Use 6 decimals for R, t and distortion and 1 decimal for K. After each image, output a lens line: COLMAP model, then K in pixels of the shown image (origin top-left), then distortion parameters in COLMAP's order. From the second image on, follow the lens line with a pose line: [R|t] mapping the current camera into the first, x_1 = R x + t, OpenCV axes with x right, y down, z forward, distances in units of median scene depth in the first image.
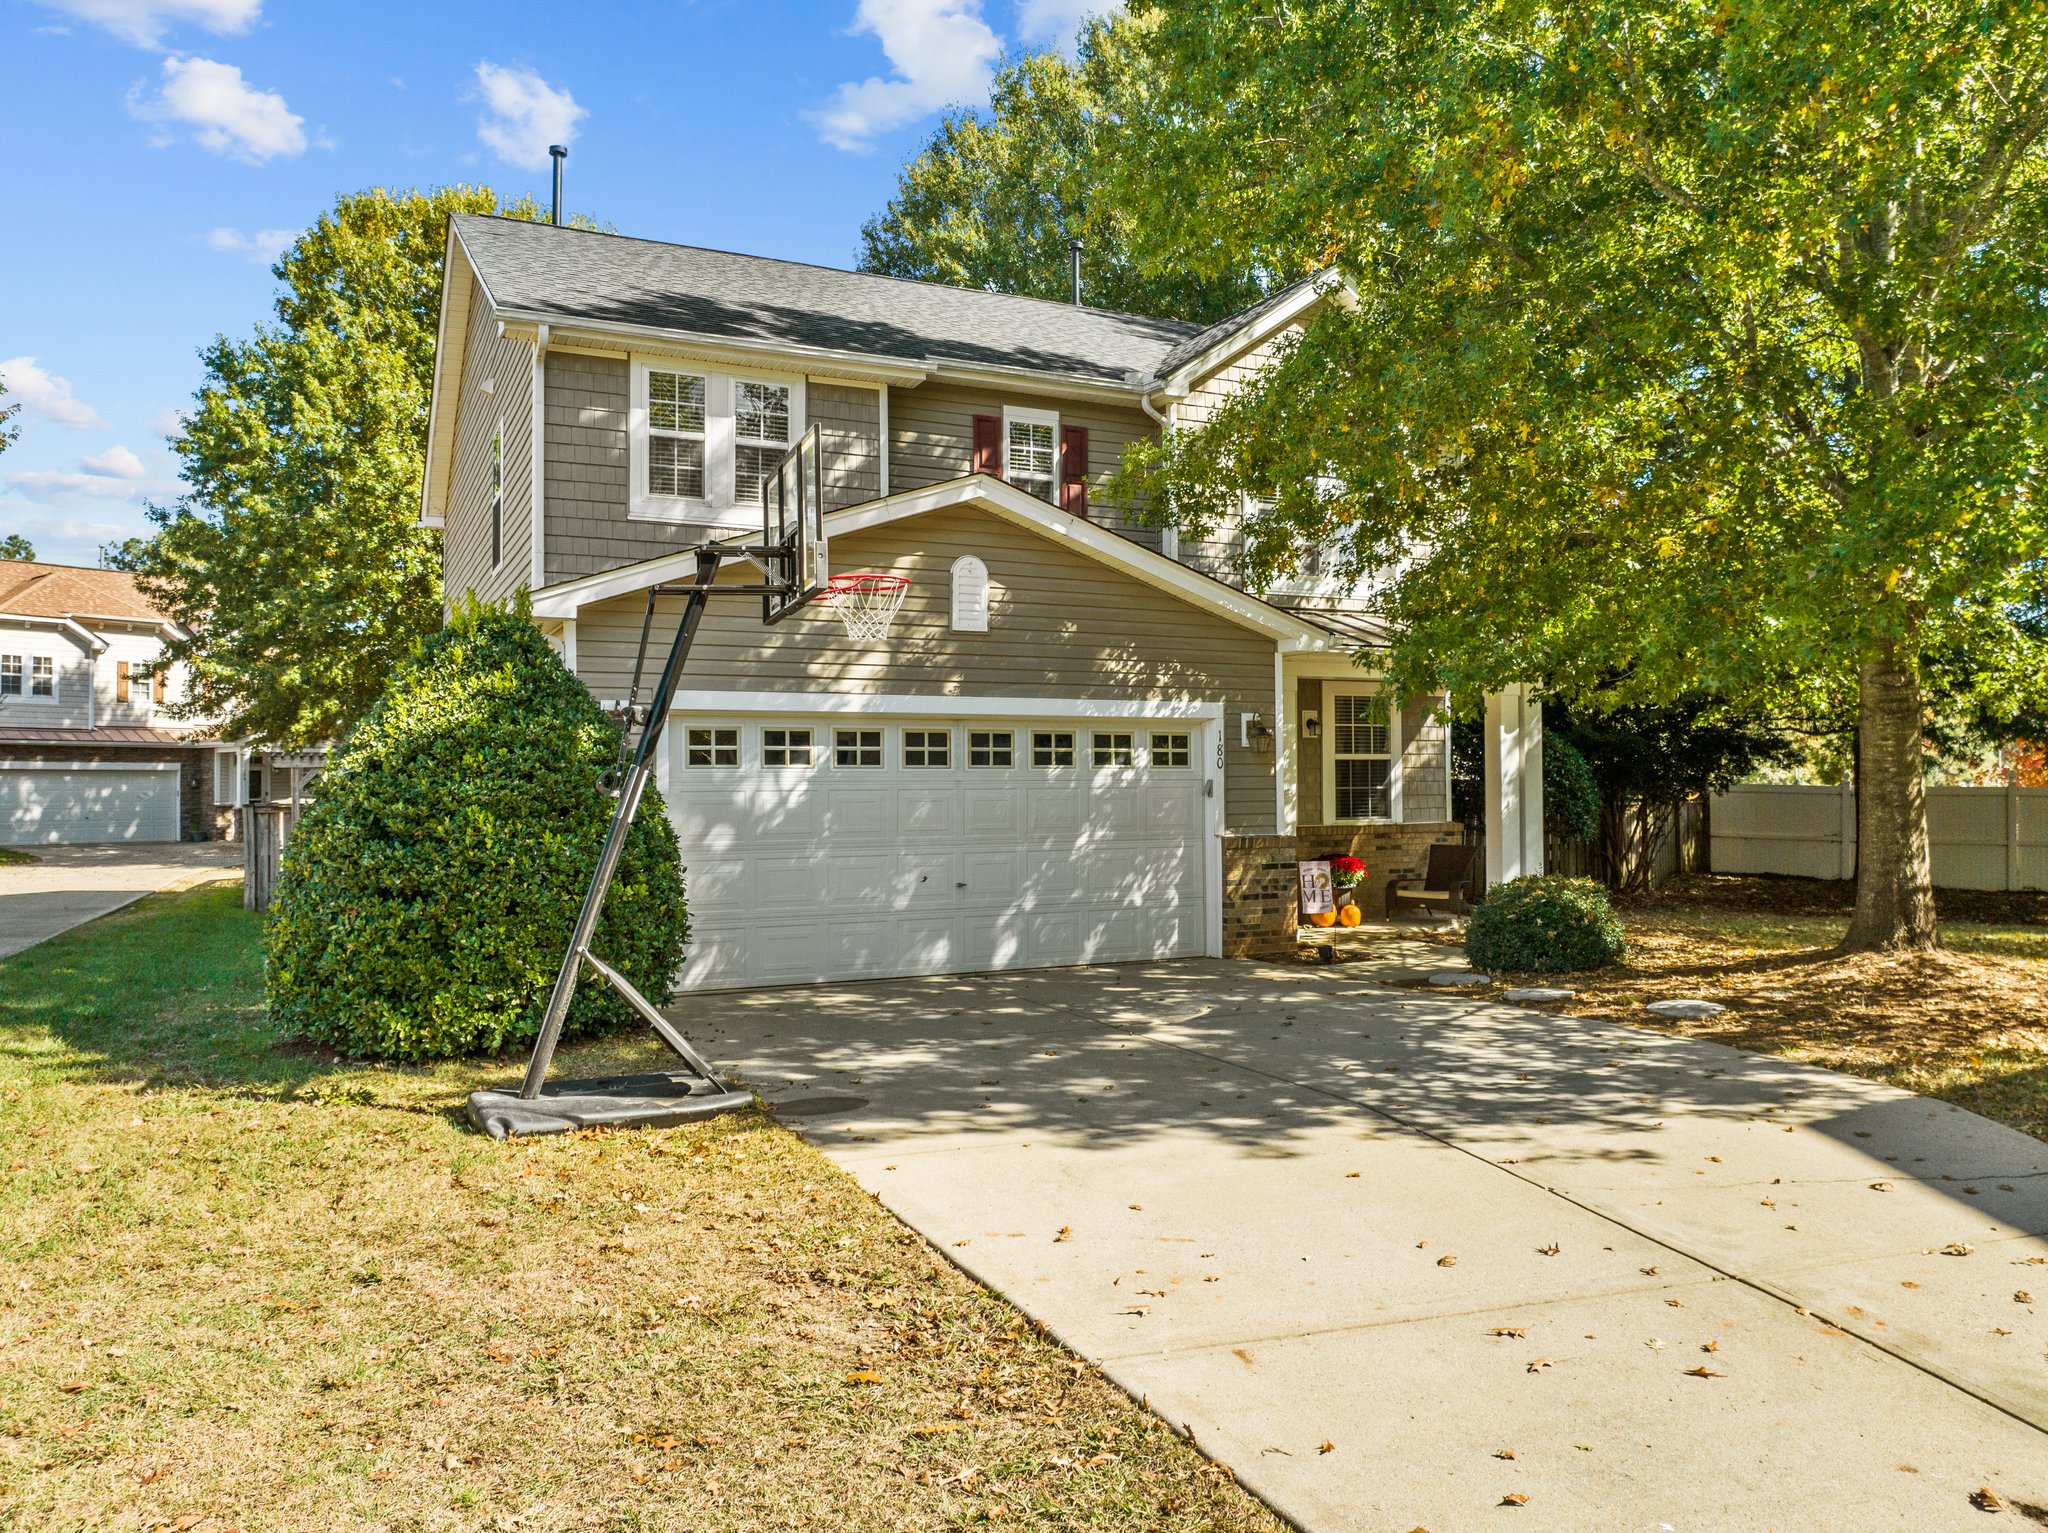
lens RADIAL K [[1448.0, 0, 1026.6], [0, 1448.0, 759.5], [0, 0, 1]] dist [-0.031278, 0.001968]
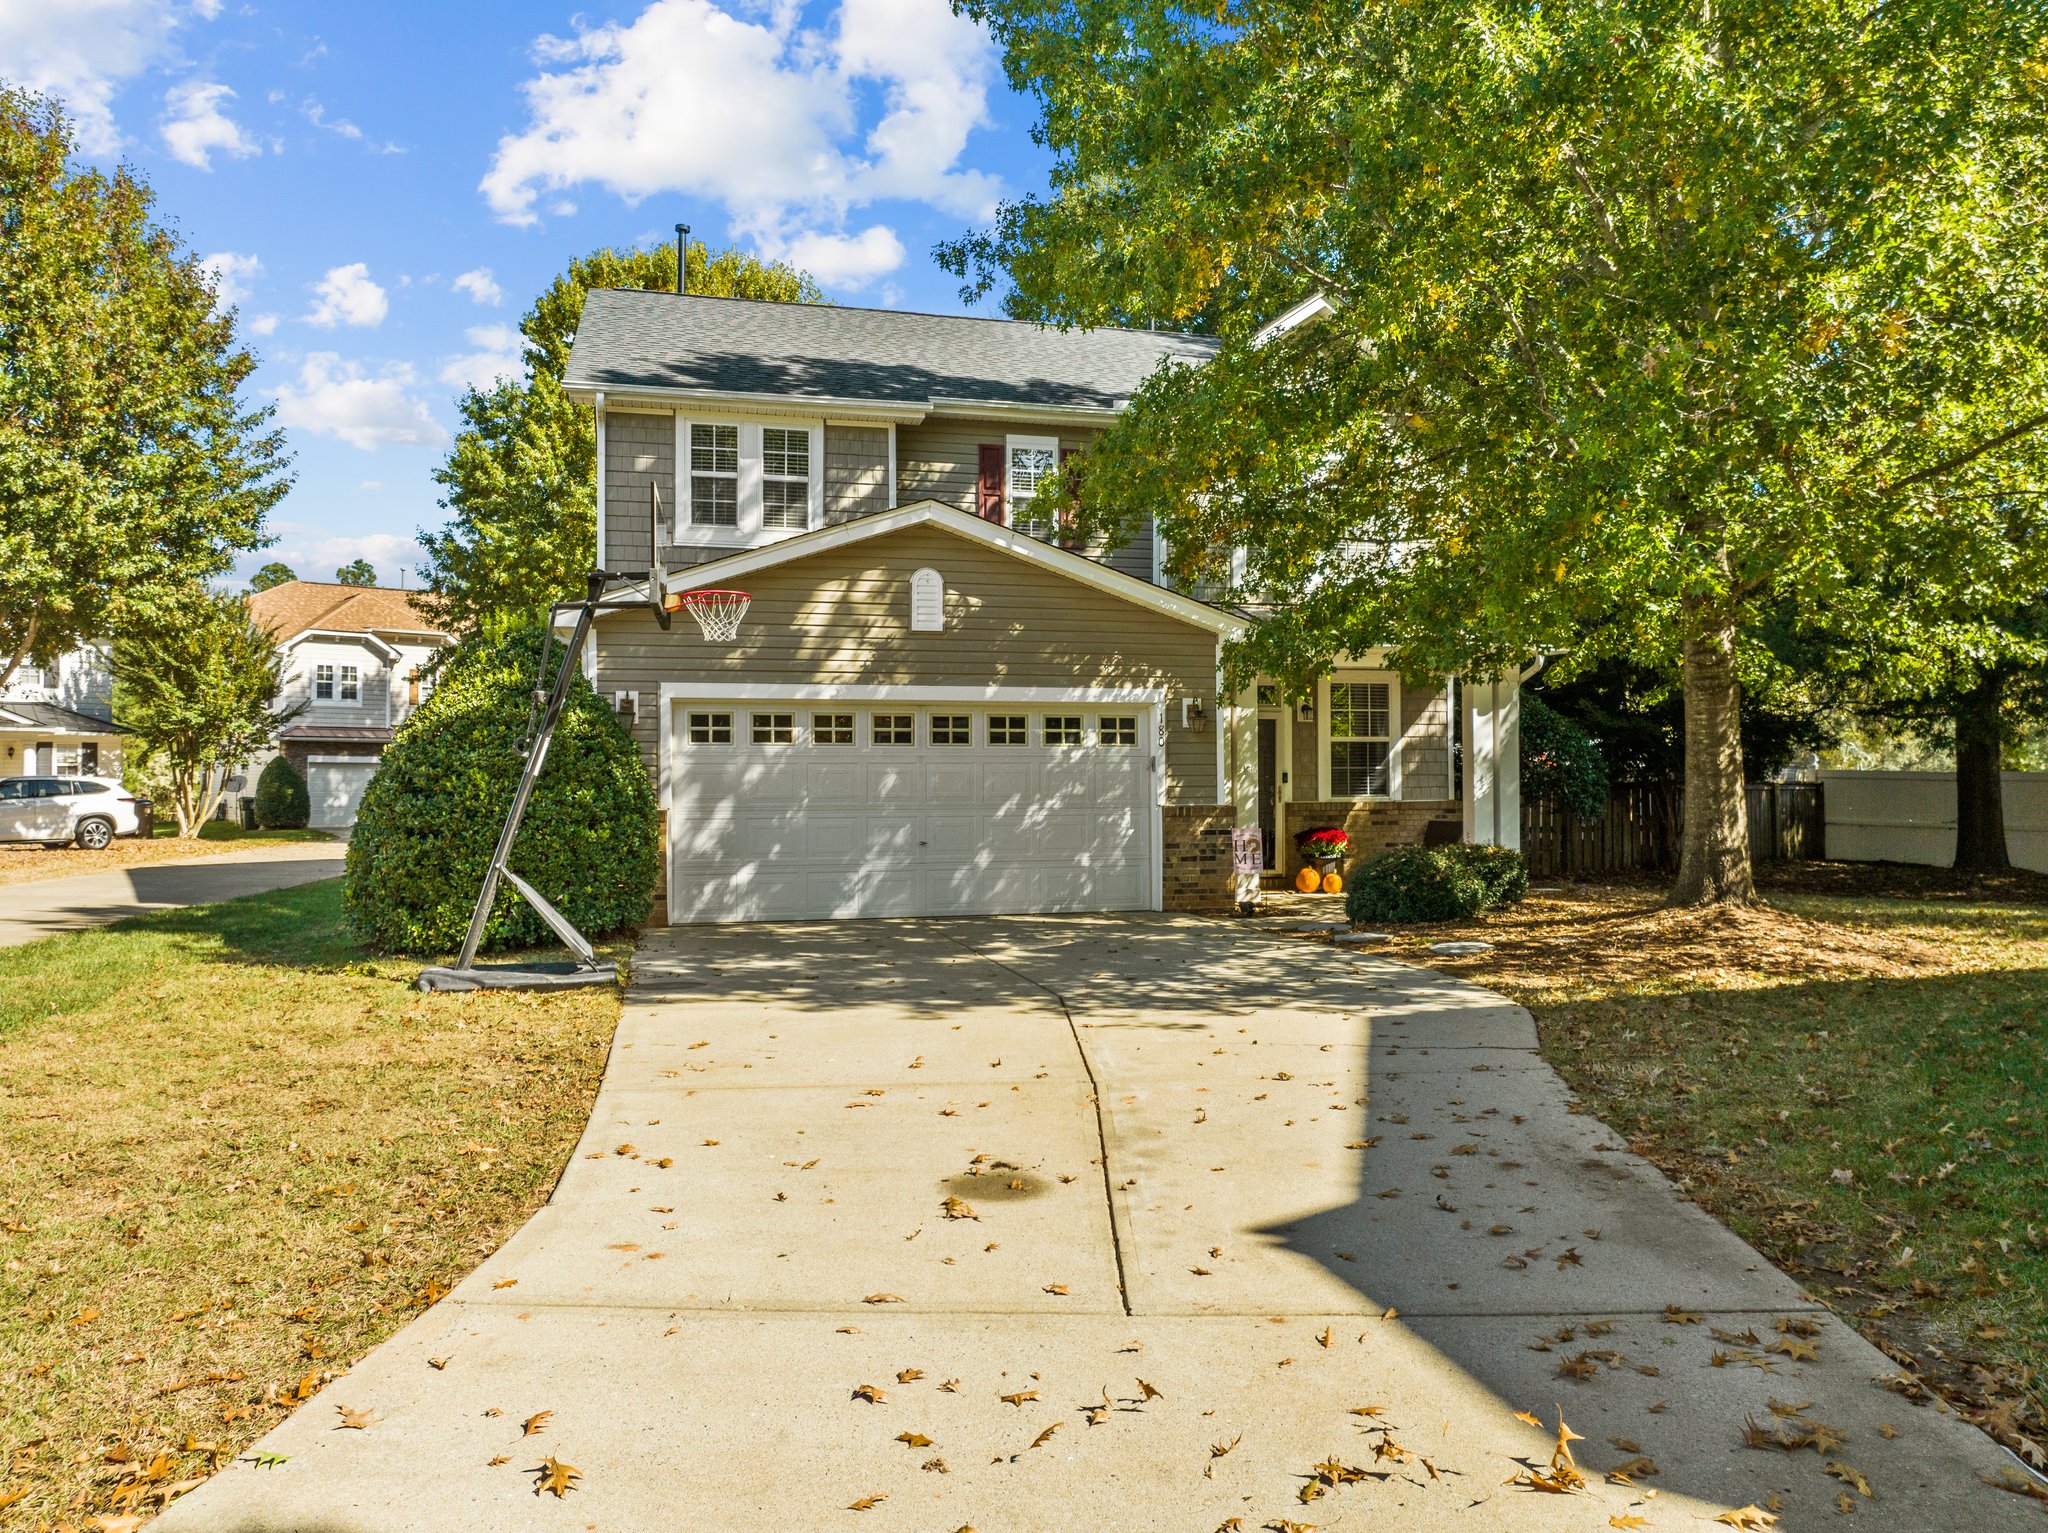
lens RADIAL K [[1445.7, 0, 1025.4], [0, 1445.7, 763.8], [0, 0, 1]] dist [-0.017791, -0.000891]
pose [[0.980894, -0.001175, -0.194540, 0.253416], [0.001832, 0.999993, 0.003198, 0.016214], [0.194535, -0.003493, 0.980889, -0.147288]]
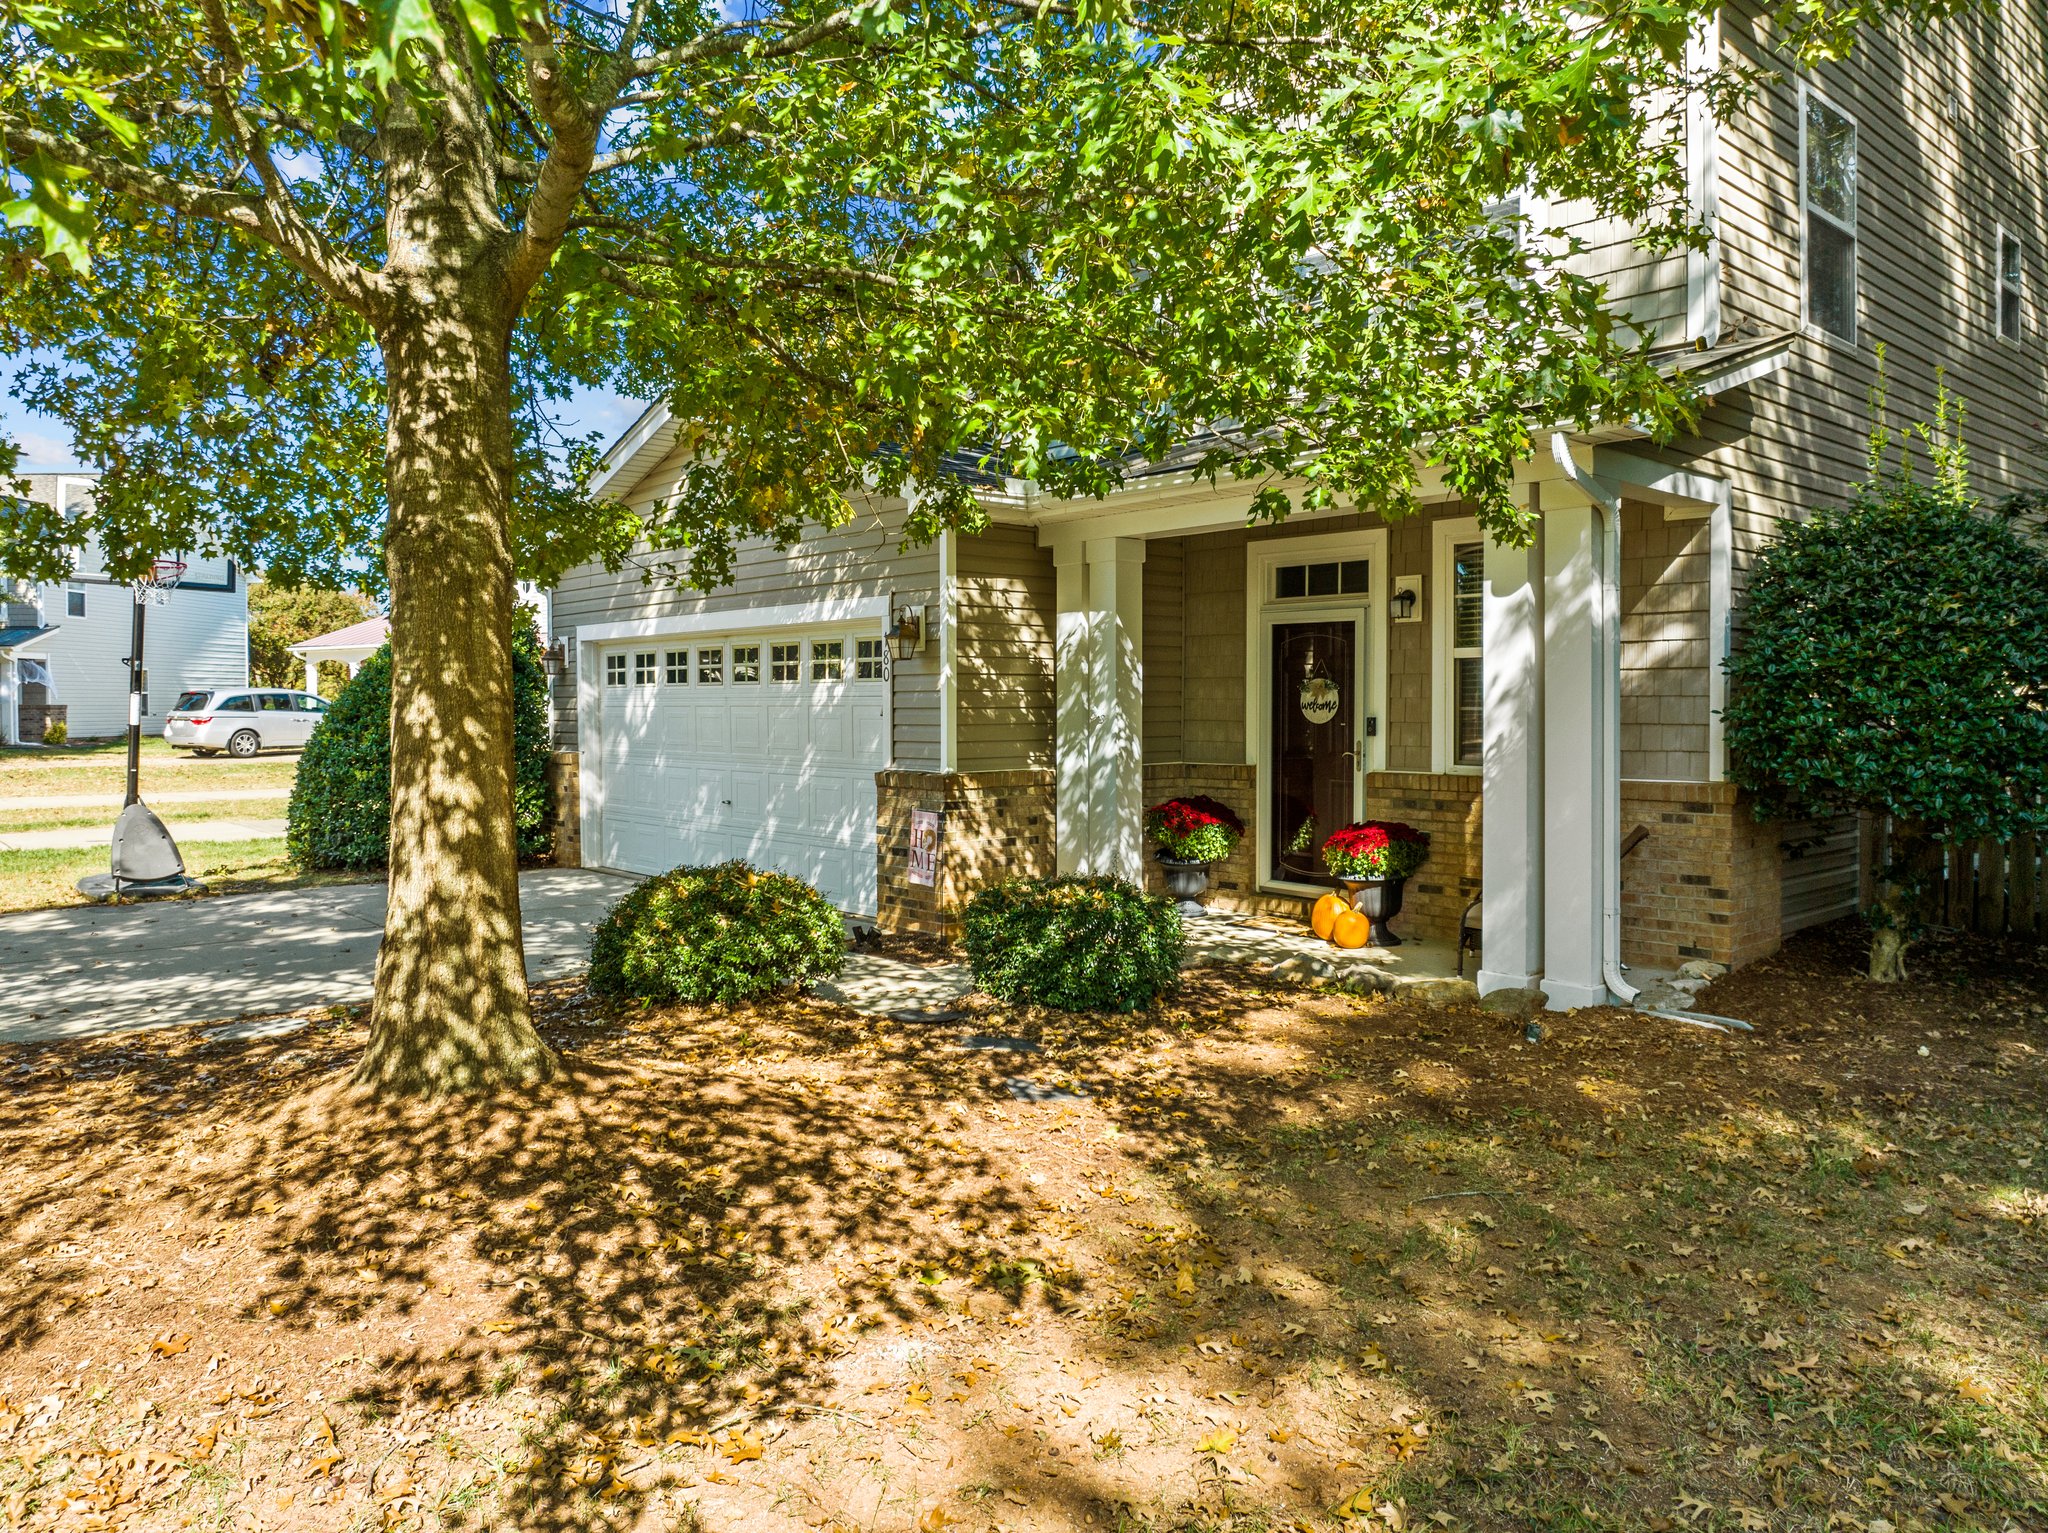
lens RADIAL K [[1448.0, 0, 1026.6], [0, 1448.0, 759.5], [0, 0, 1]] dist [-0.031278, 0.001968]
pose [[0.265416, 0.042683, -0.963189, 0.905275], [0.016981, 0.998658, 0.048934, 0.011337], [0.963985, -0.029344, 0.264334, 0.876163]]
